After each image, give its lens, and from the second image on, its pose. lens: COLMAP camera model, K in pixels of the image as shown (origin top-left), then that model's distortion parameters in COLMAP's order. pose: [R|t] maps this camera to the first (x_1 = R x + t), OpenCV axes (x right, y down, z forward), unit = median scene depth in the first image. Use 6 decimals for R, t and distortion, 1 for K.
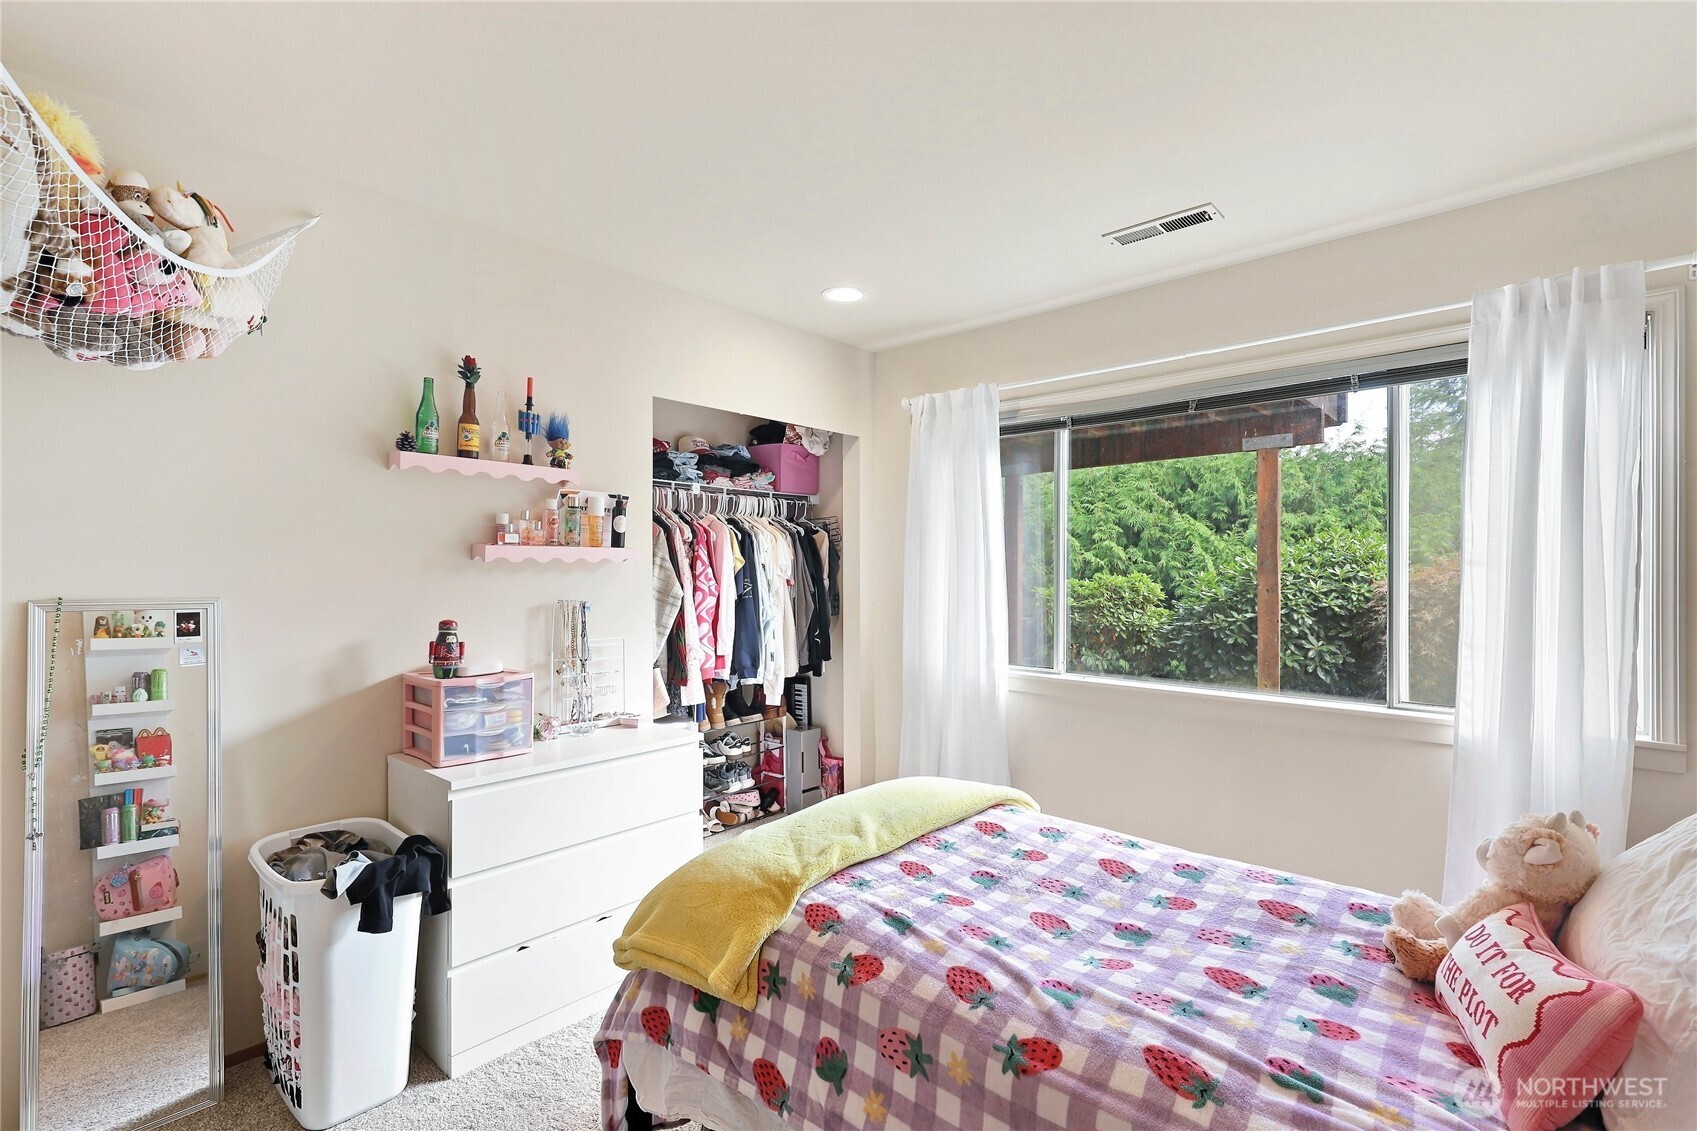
lens RADIAL K [[766.8, 0, 858.4], [0, 766.8, 568.2], [0, 0, 1]] dist [0.012155, -0.001115]
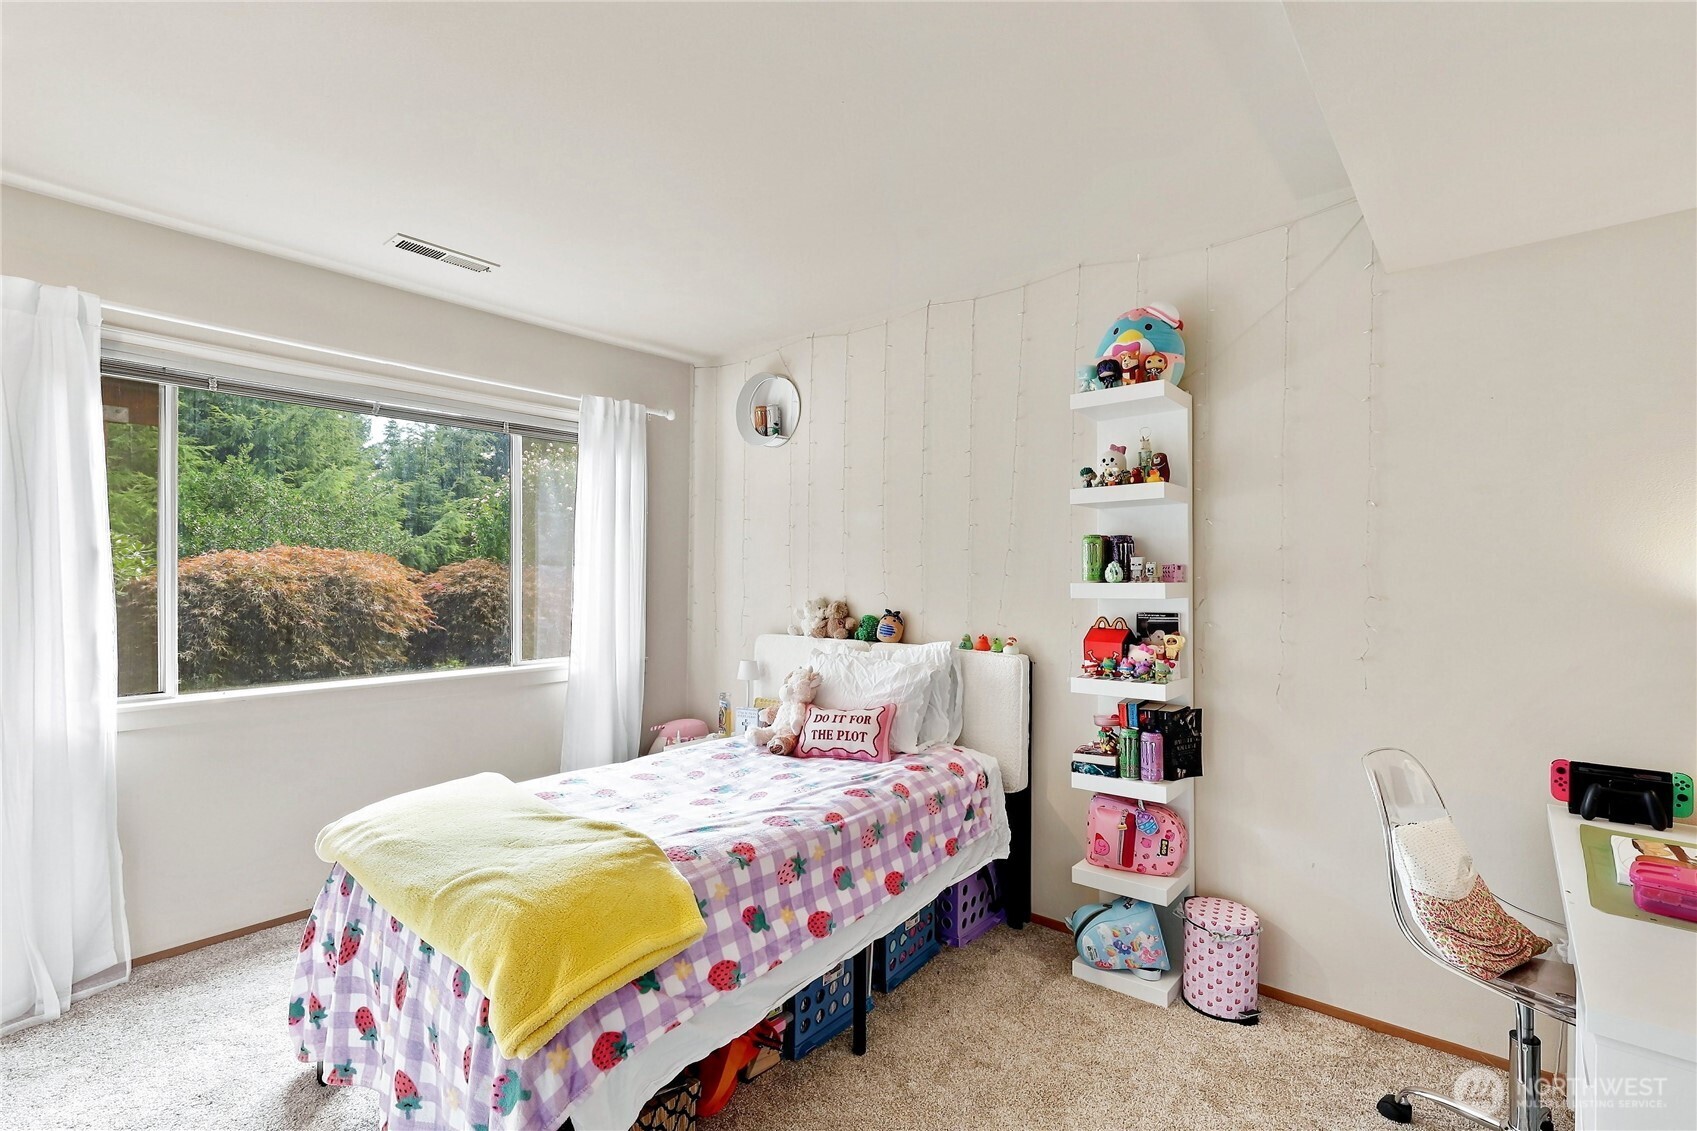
lens RADIAL K [[766.8, 0, 858.4], [0, 766.8, 568.2], [0, 0, 1]] dist [0.012155, -0.001115]
pose [[-0.042439, 0.002841, 0.999095, -1.247124], [-0.005963, 0.999977, -0.003097, 0.010031], [-0.999081, -0.006089, -0.042421, 0.764283]]
